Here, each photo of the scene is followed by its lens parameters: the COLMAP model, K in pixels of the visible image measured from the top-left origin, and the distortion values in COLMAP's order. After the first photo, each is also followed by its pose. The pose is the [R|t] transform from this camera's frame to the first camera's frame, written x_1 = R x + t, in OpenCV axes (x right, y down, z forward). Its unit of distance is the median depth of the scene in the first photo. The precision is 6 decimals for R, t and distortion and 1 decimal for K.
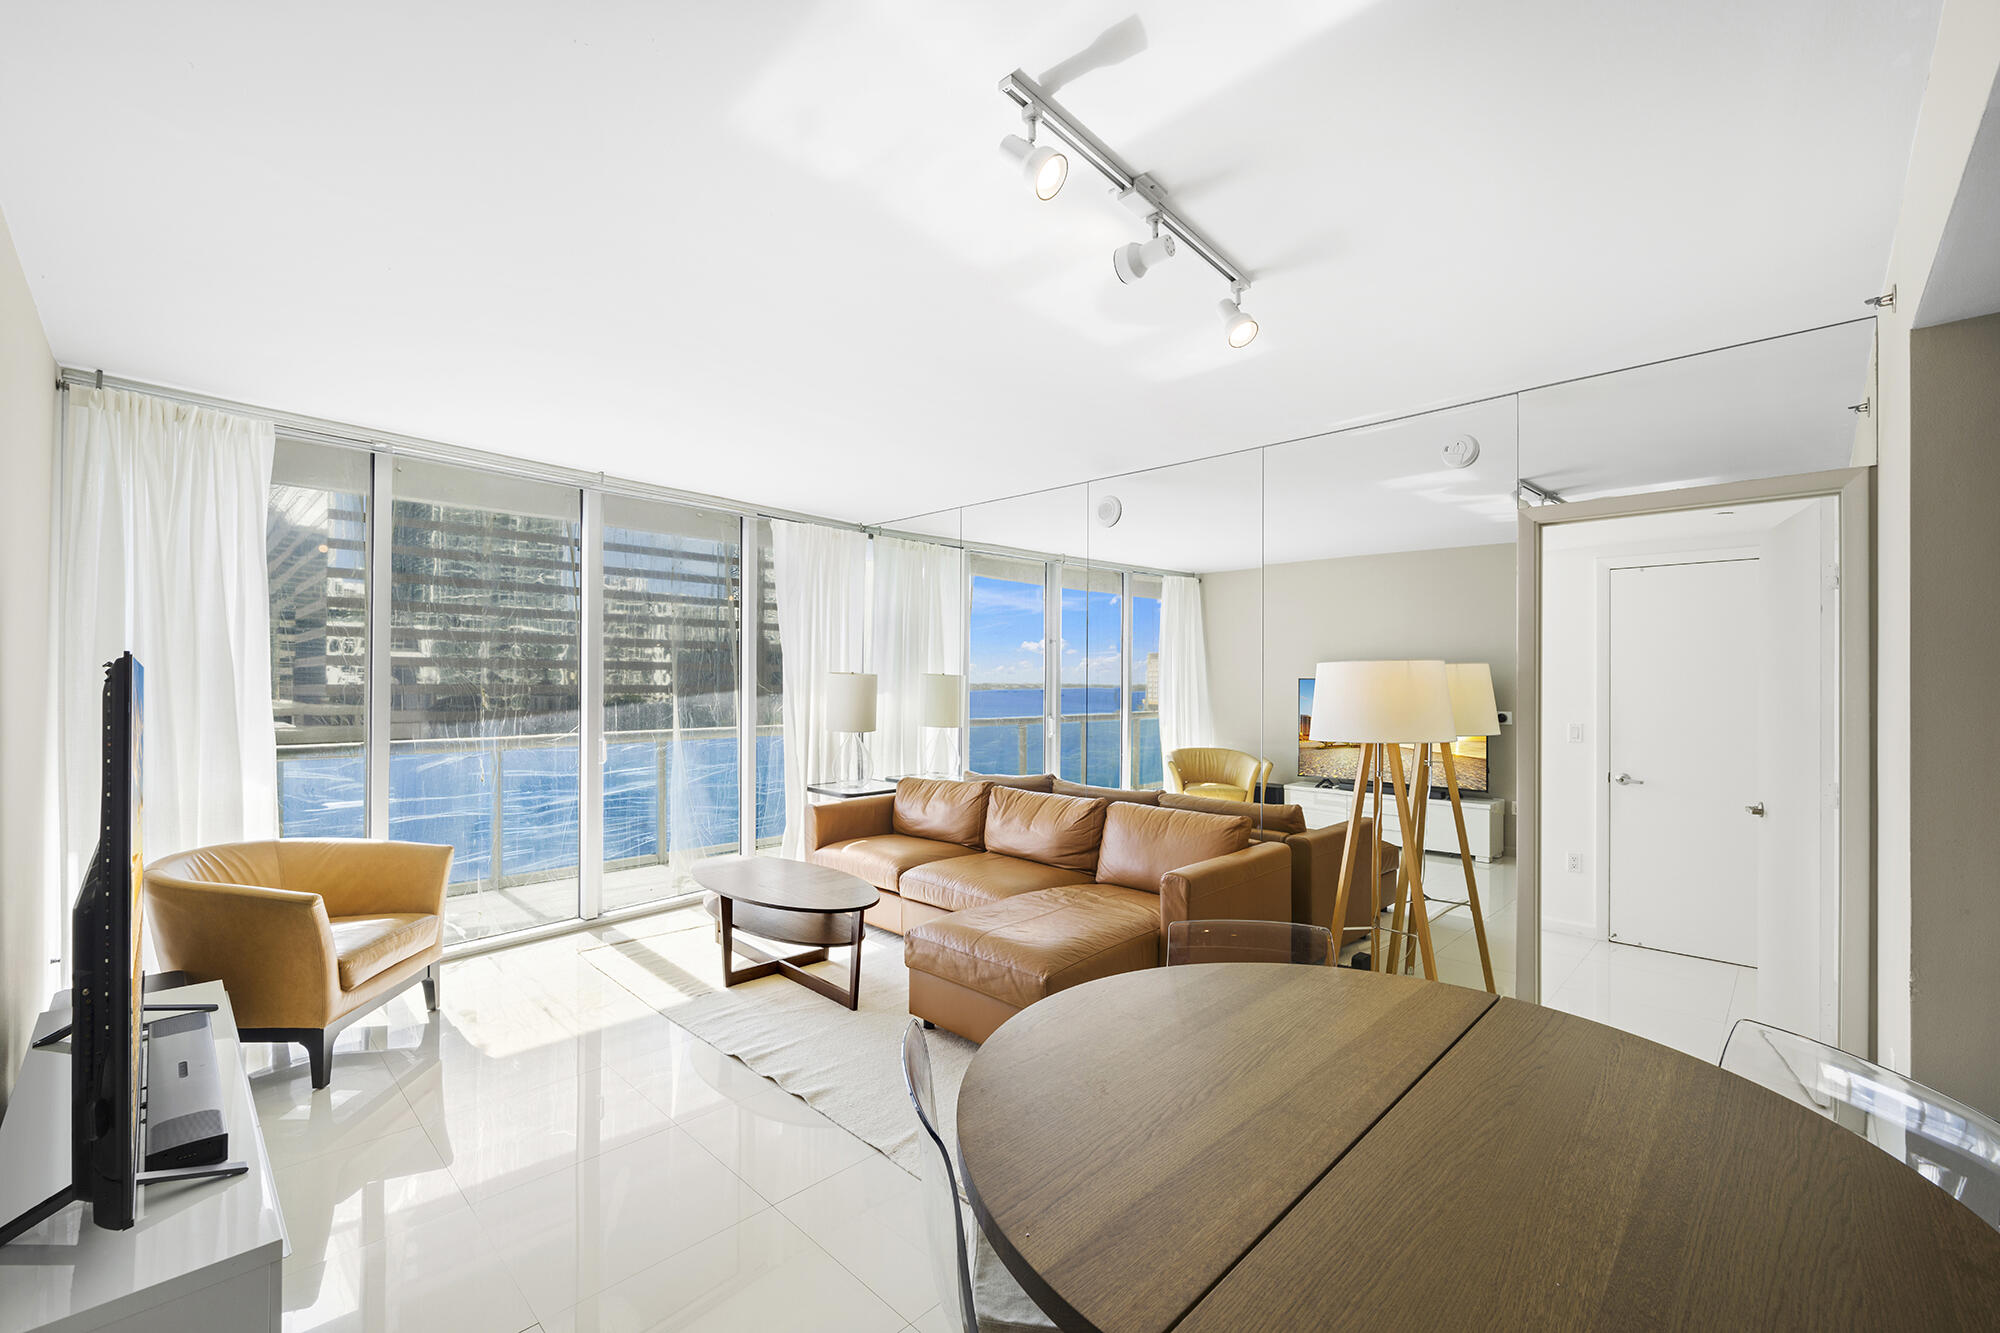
lens RADIAL K [[832.1, 0, 977.5], [0, 832.1, 683.6], [0, 0, 1]] dist [-0.000955, -0.000052]
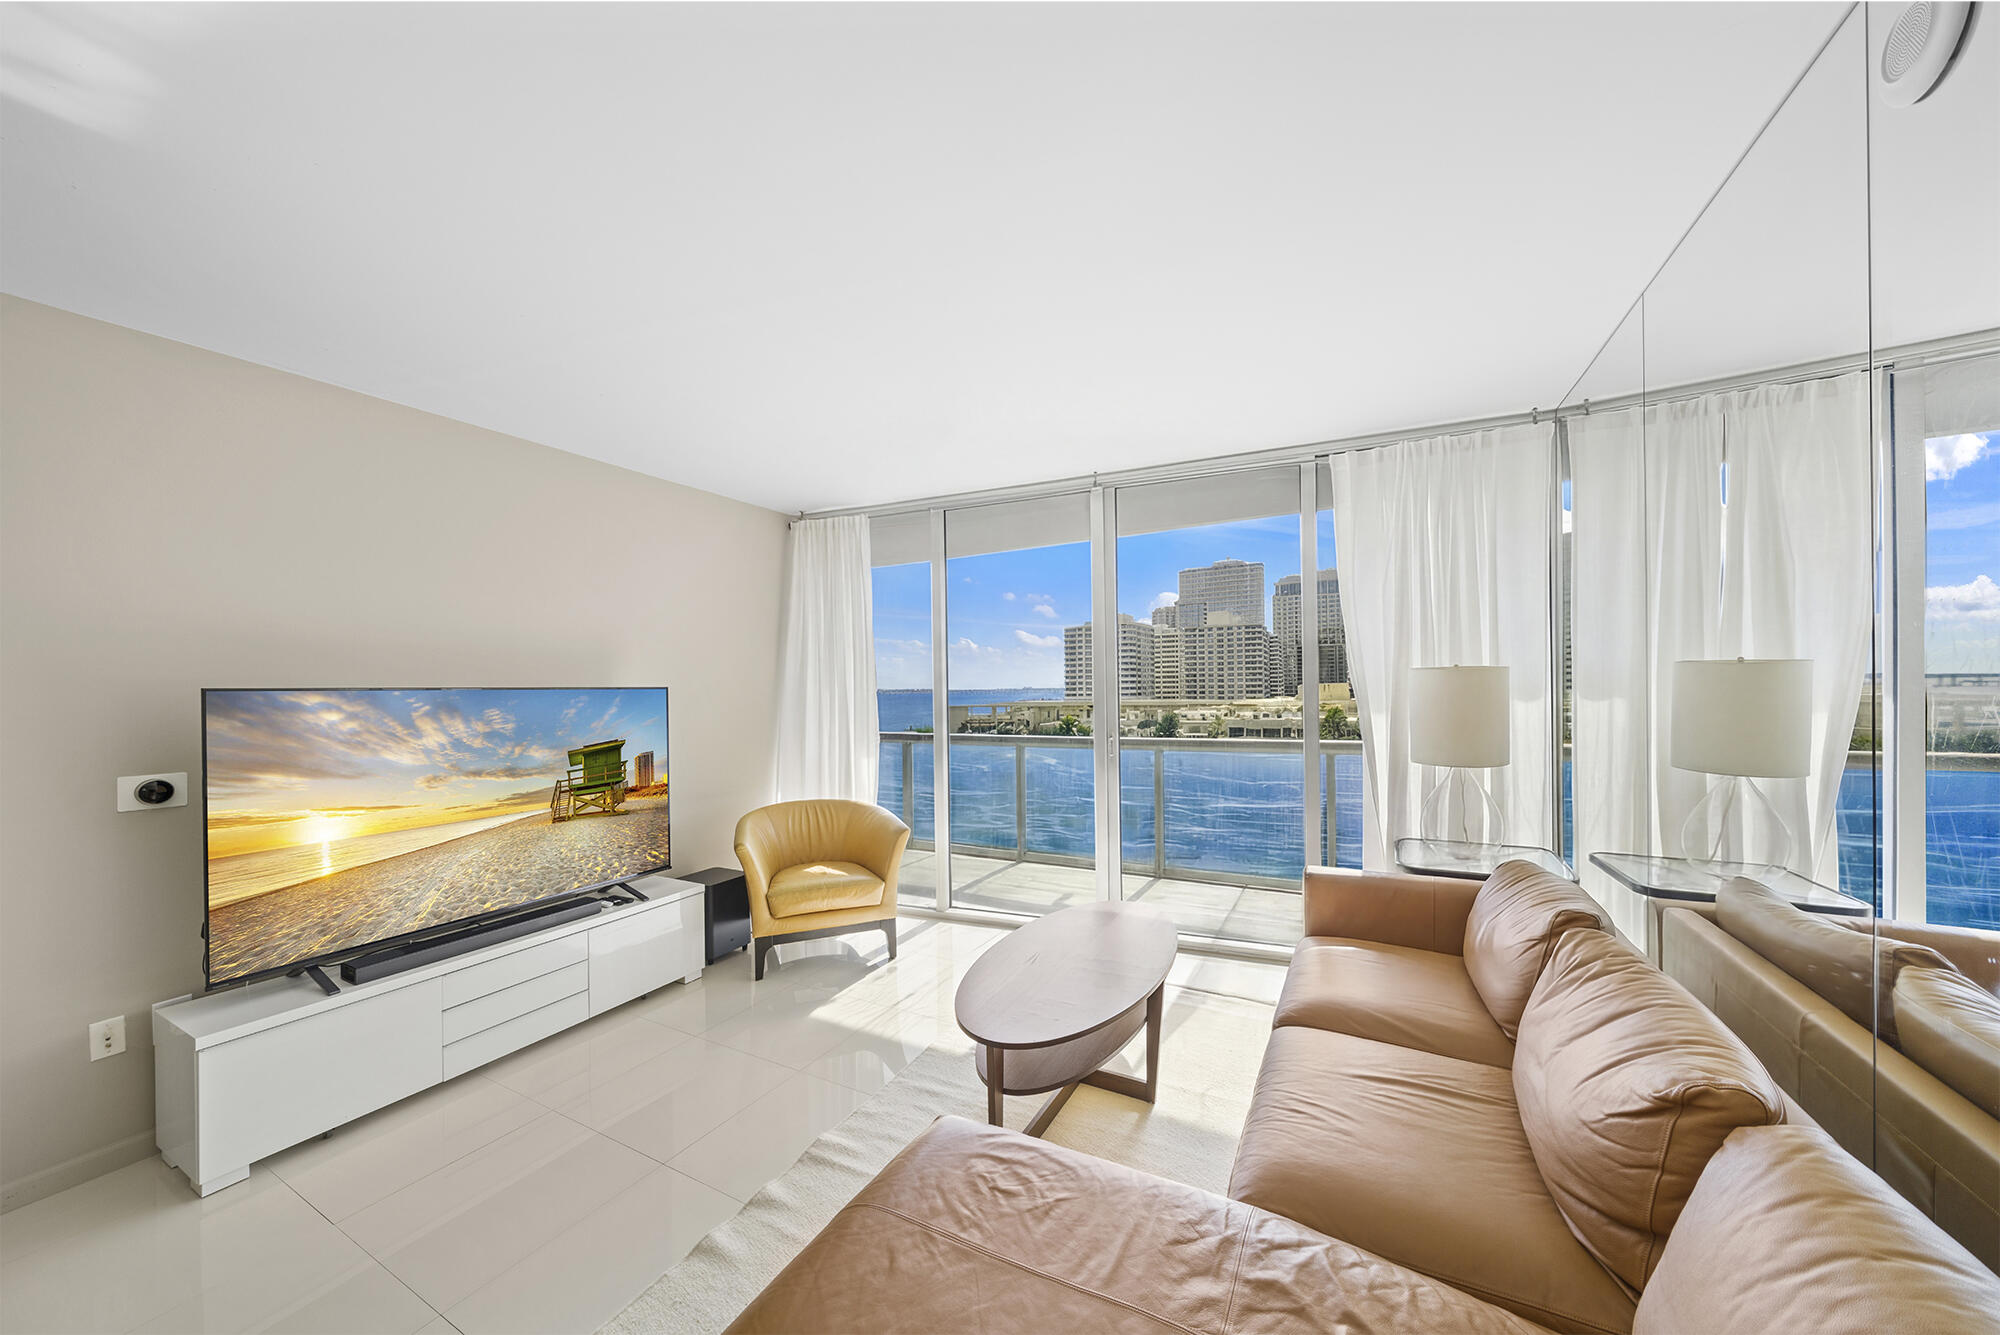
lens RADIAL K [[686.6, 0, 974.0], [0, 686.6, 673.9], [0, 0, 1]] dist [0.000531, 0.000032]
pose [[0.277616, -0.027719, -0.960292, 0.269719], [0.013010, 0.999600, -0.025092, 0.000876], [0.960604, -0.005527, 0.277866, 0.627562]]
